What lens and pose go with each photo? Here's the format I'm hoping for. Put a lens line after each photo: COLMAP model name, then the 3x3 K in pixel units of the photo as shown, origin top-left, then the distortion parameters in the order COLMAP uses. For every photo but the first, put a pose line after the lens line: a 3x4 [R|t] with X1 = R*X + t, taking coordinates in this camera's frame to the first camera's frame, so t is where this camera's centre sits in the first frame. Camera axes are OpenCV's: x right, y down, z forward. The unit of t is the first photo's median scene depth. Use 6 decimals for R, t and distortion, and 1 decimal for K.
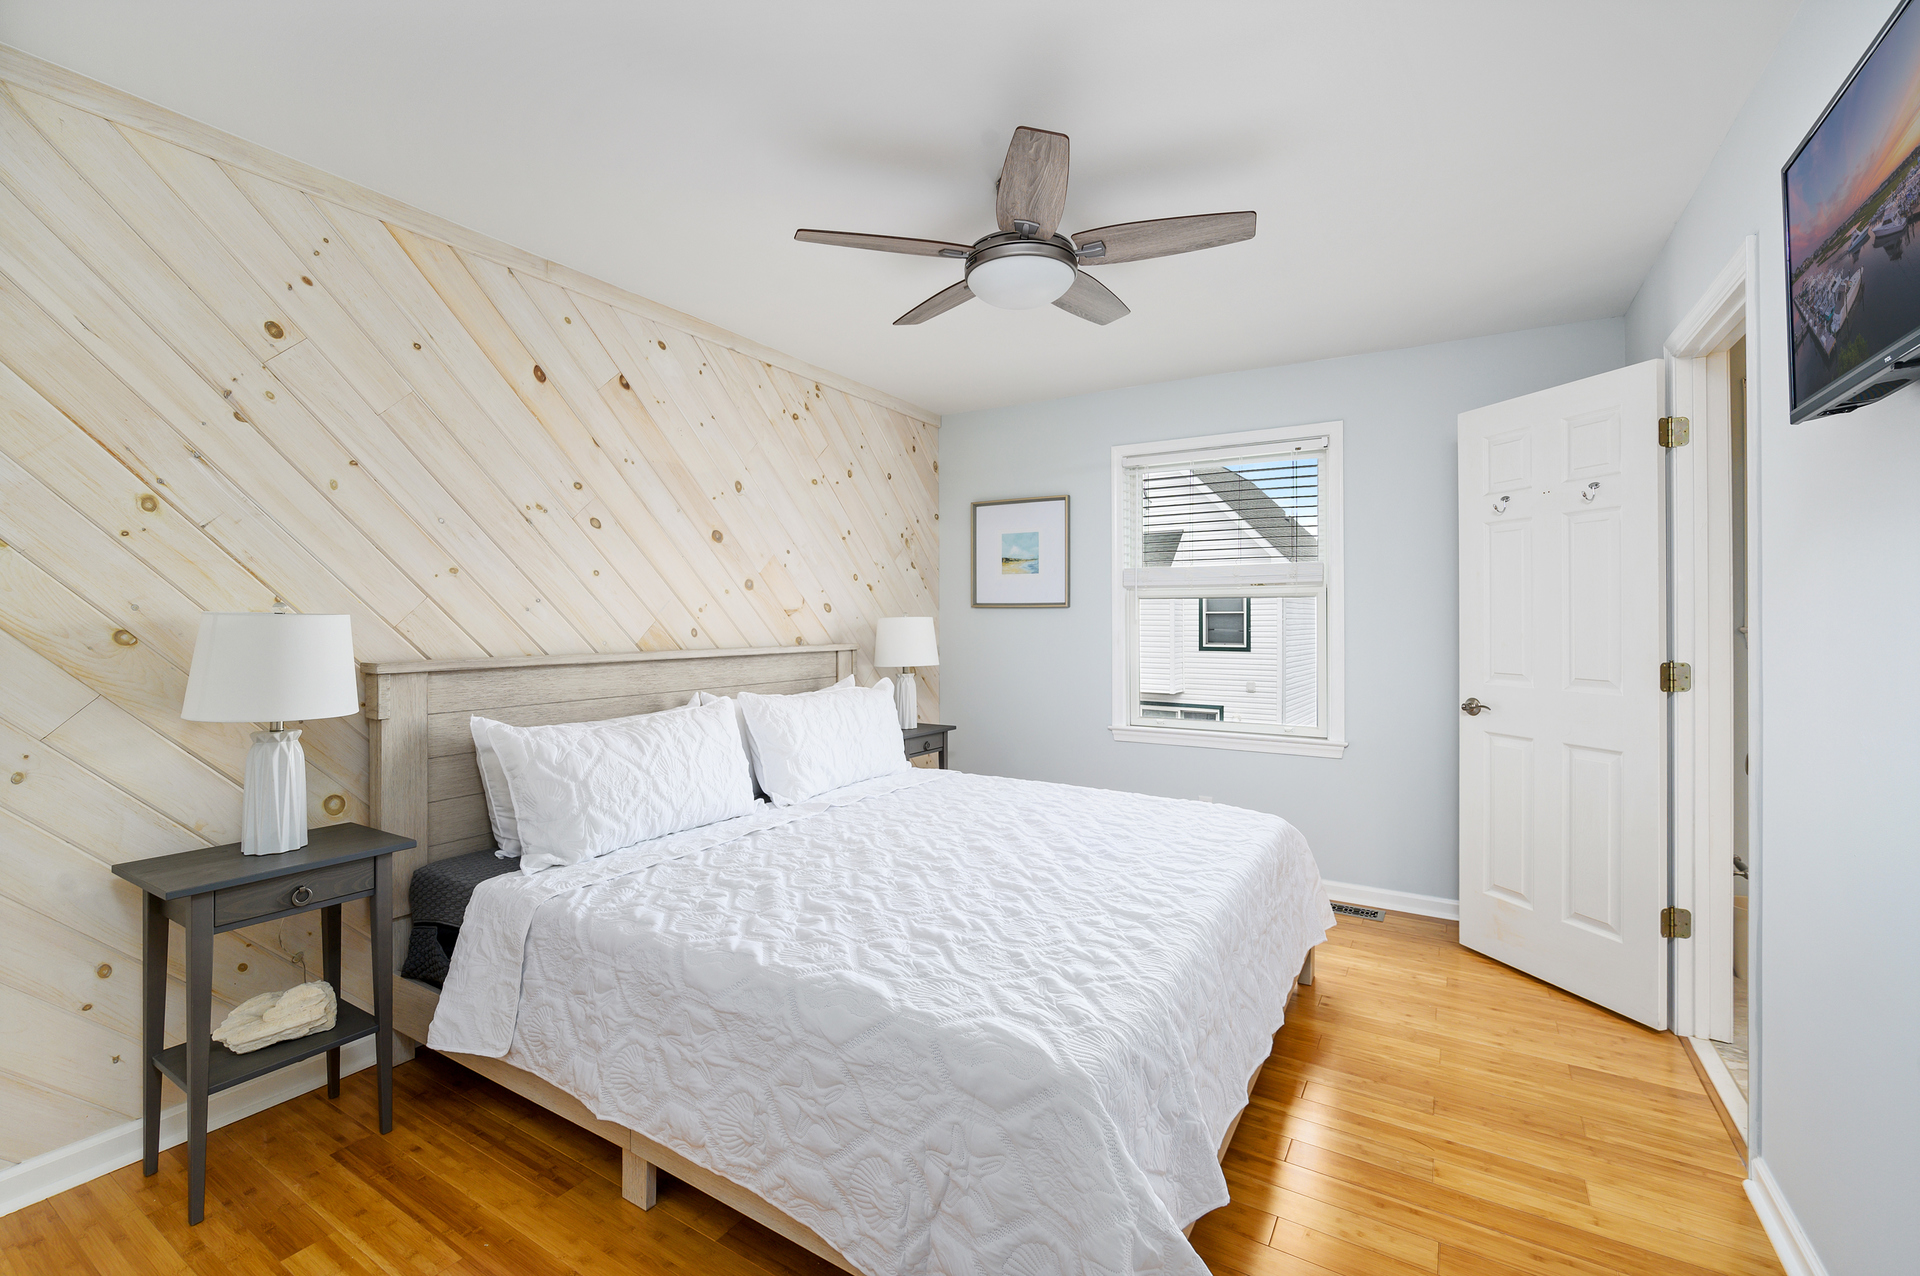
lens RADIAL K [[817.3, 0, 930.9], [0, 817.3, 612.9], [0, 0, 1]] dist [-0.001198, -0.000245]
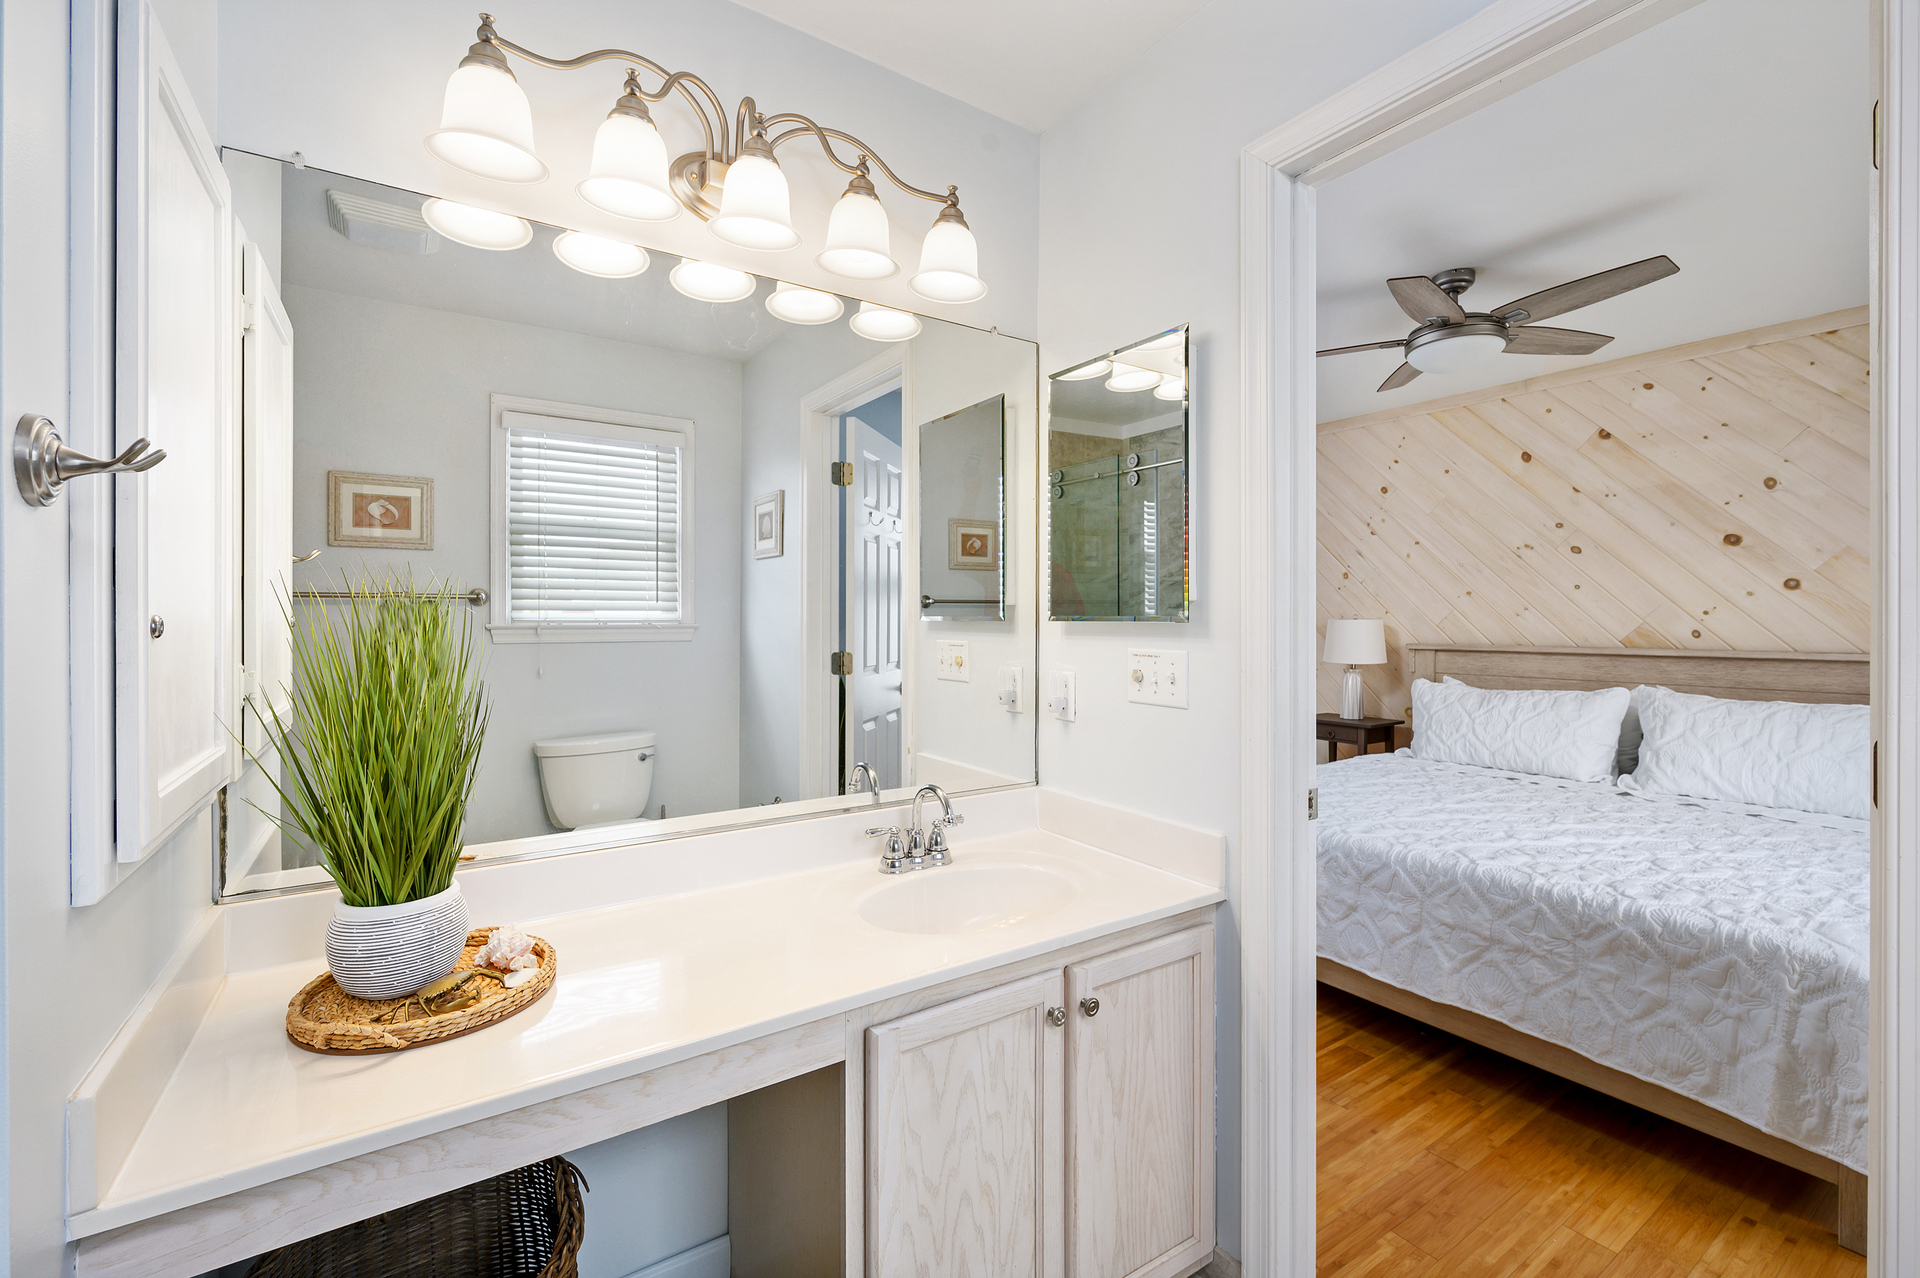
lens RADIAL K [[817.3, 0, 960.7], [0, 817.3, 628.4], [0, 0, 1]] dist [-0.001198, -0.000245]
pose [[-0.411569, 0.010088, -0.911323, 1.304296], [0.007865, 0.999941, 0.007517, 0.000999], [0.911345, -0.004074, -0.411623, 0.670448]]
